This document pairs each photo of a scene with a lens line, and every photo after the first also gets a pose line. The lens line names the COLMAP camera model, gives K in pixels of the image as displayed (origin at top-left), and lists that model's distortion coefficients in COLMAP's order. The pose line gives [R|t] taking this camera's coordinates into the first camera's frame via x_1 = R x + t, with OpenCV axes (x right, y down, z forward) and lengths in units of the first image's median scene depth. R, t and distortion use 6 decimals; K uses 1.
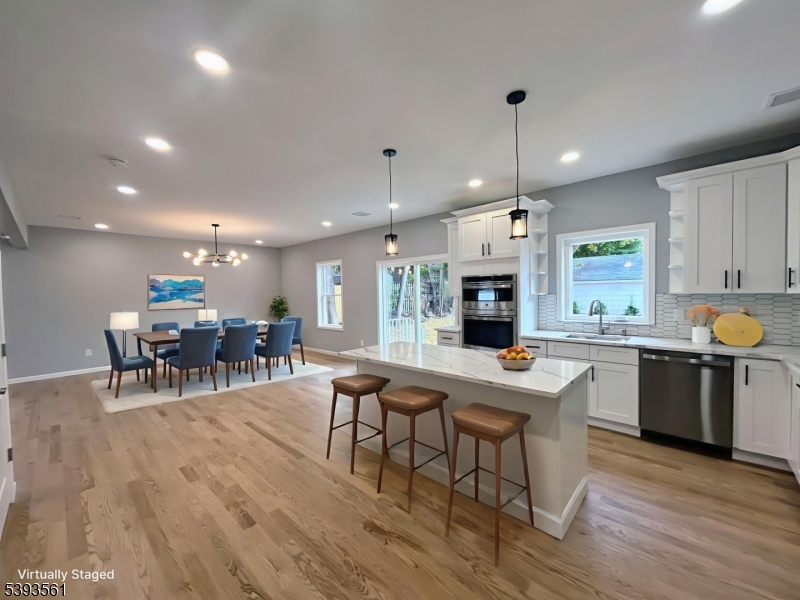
lens RADIAL K [[321.0, 0, 398.4], [0, 321.0, 304.7], [0, 0, 1]] dist [0.001415, 0.000292]
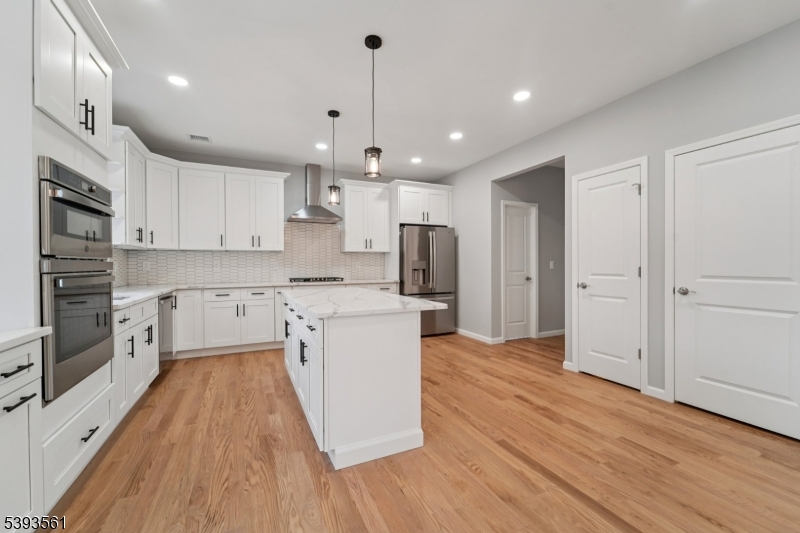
lens RADIAL K [[323.9, 0, 397.7], [0, 323.9, 264.1], [0, 0, 1]] dist [-0.001170, -0.000416]
pose [[-0.925364, 0.022910, 0.378387, -0.404484], [0.037742, 0.998780, 0.031828, 0.034820], [-0.377196, 0.043734, -0.925100, 1.907353]]
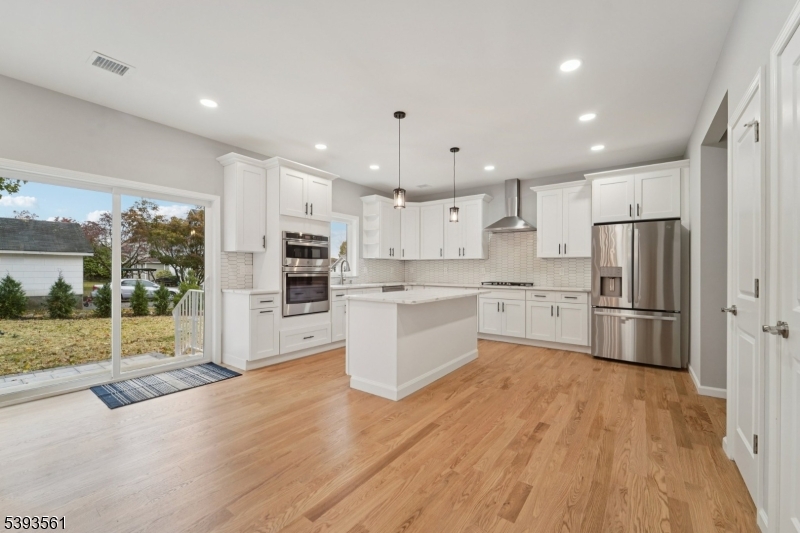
lens RADIAL K [[328.5, 0, 400.6], [0, 328.5, 264.3], [0, 0, 1]] dist [-0.002867, -0.000635]
pose [[-0.116551, 0.035330, 0.992556, -1.262462], [0.036704, 0.998838, -0.031244, 0.081566], [-0.992506, 0.032789, -0.117712, 1.275000]]
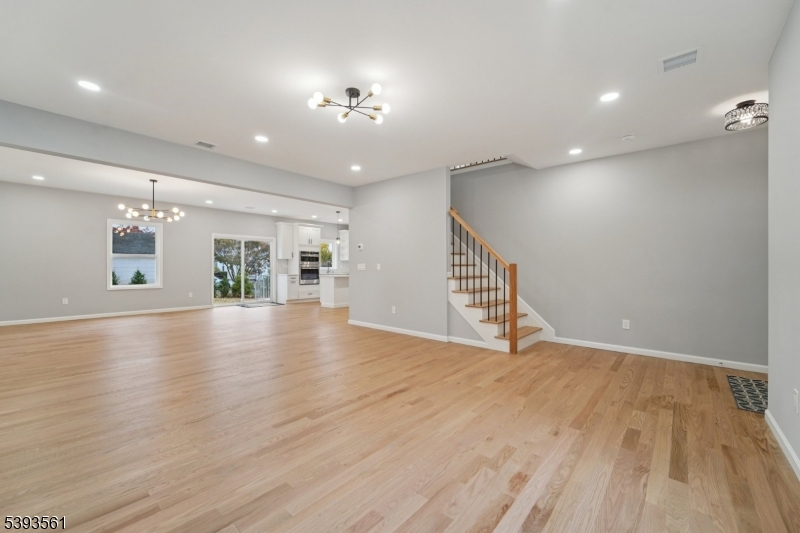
lens RADIAL K [[328.5, 0, 400.6], [0, 328.5, 264.3], [0, 0, 1]] dist [-0.002867, -0.000635]
pose [[-0.036253, 0.025635, 0.999014, -3.632997], [0.035751, 0.999064, -0.024339, 0.153802], [-0.998703, 0.034833, -0.037136, 0.582704]]
